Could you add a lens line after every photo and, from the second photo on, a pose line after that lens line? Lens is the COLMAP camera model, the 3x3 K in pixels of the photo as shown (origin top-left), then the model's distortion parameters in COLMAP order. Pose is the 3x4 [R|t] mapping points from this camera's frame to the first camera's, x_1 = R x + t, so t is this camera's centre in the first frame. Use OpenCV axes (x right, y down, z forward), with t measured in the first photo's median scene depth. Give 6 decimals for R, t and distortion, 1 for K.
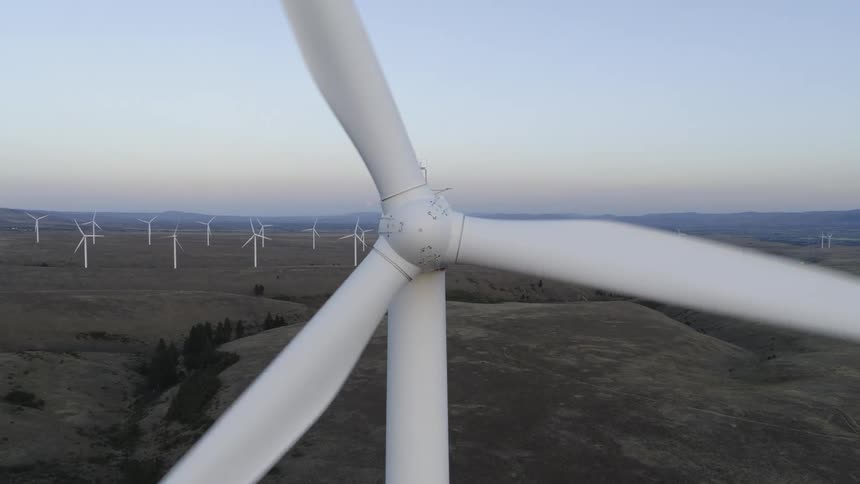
lens RADIAL K [[618.0, 0, 430.0], [0, 618.0, 242.0], [0, 0, 1]] dist [-0.099438, 0.057255]
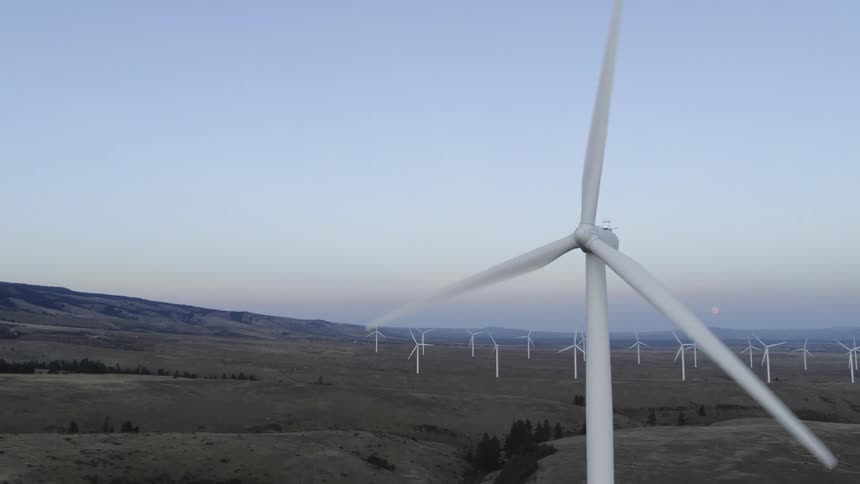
lens RADIAL K [[656.1, 0, 430.0], [0, 656.1, 242.0], [0, 0, 1]] dist [-0.106222, 0.067711]
pose [[0.879240, -0.062476, -0.472265, 0.046519], [-0.021894, 0.985016, -0.171068, 0.033023], [0.475876, 0.160750, 0.864697, -0.128447]]
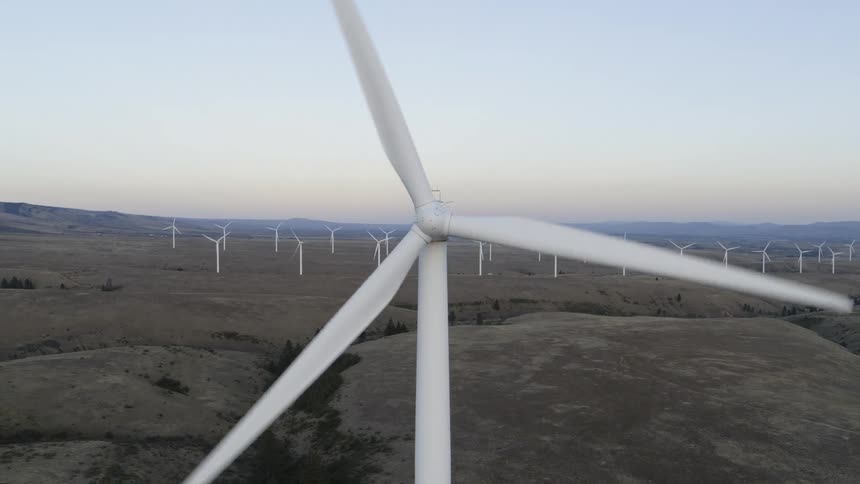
lens RADIAL K [[656.1, 0, 430.0], [0, 656.1, 242.0], [0, 0, 1]] dist [-0.106222, 0.067711]
pose [[0.979817, 0.007311, -0.199761, 0.024413], [-0.010202, 0.999858, -0.013449, 0.004626], [0.199634, 0.015215, 0.979752, -0.069588]]
